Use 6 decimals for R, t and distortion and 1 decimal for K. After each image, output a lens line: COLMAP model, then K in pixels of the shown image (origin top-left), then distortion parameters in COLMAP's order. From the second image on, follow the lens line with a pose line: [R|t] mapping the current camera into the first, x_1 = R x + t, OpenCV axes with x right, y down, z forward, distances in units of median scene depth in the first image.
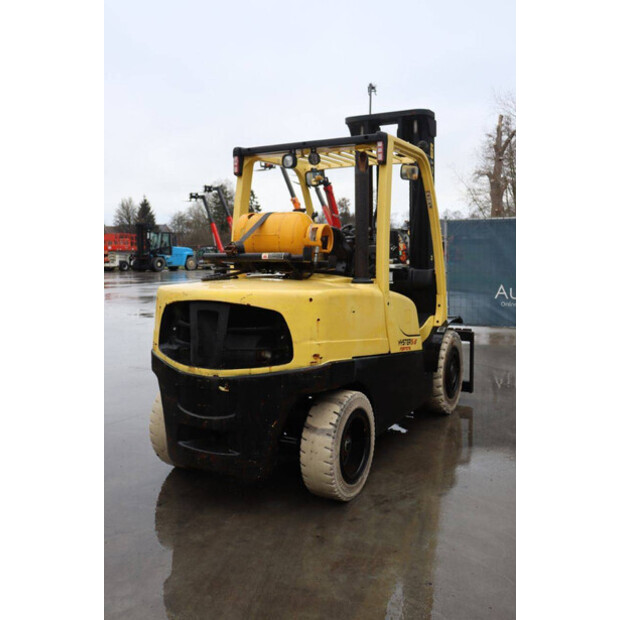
lens RADIAL K [[600.2, 0, 312.0], [0, 600.2, 311.9], [0, 0, 1]] dist [-0.060839, 0.000000]
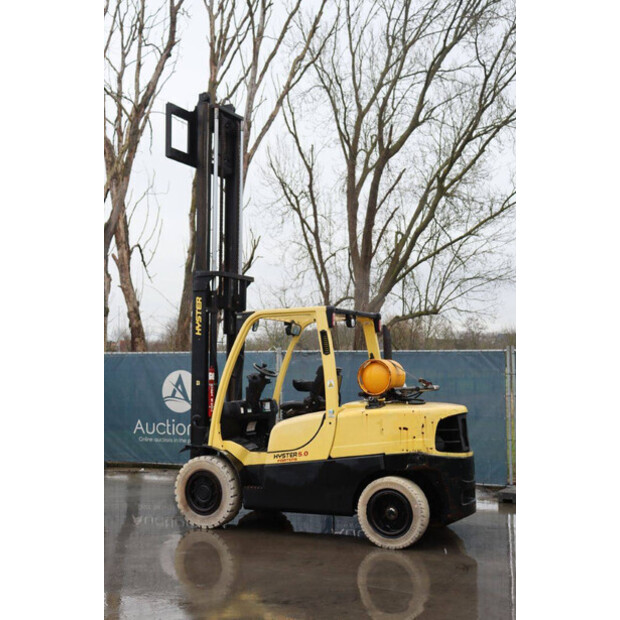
lens RADIAL K [[814.0, 0, 303.3], [0, 814.0, 308.2], [0, 0, 1]] dist [0.055572, 0.000000]
pose [[-0.012739, 0.089974, 0.995863, -2.510232], [0.111830, 0.989823, -0.087998, -0.159982], [-0.993646, 0.110246, -0.022671, 1.451699]]
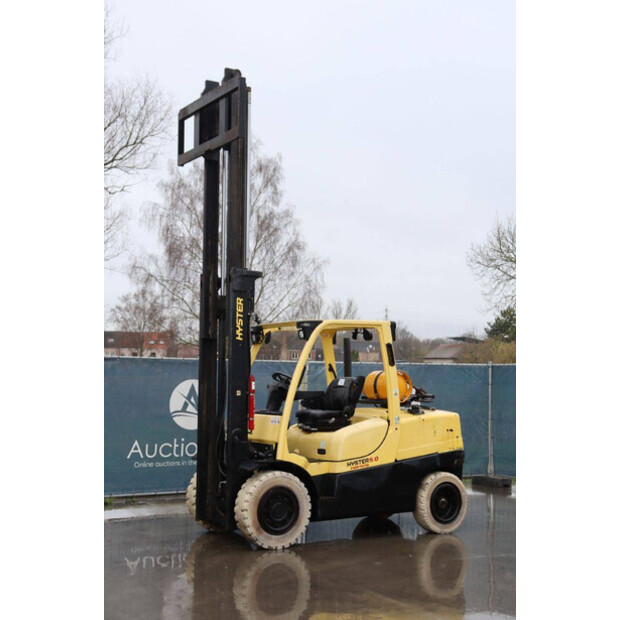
lens RADIAL K [[937.6, 0, 304.4], [0, 937.6, 308.4], [0, 0, 1]] dist [0.131254, 0.000000]
pose [[-0.863275, 0.046480, 0.502589, -1.414792], [0.060656, 0.998088, 0.011883, -0.457329], [-0.501075, 0.040743, -0.864444, 4.011069]]
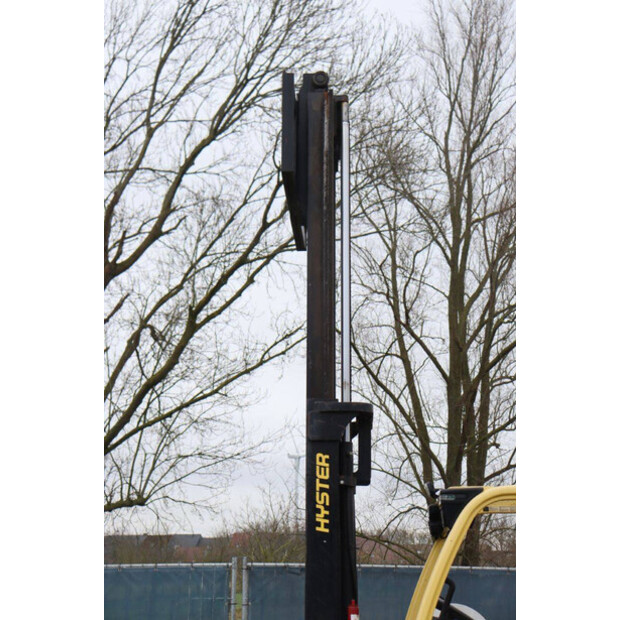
lens RADIAL K [[1062.7, 0, 299.1], [0, 1062.7, 302.4], [0, 0, 1]] dist [0.188402, 0.000000]
pose [[-0.428447, 0.243673, 0.870090, -1.416735], [0.105092, 0.969853, -0.219863, -0.327999], [-0.897435, -0.002760, -0.441139, 2.522013]]
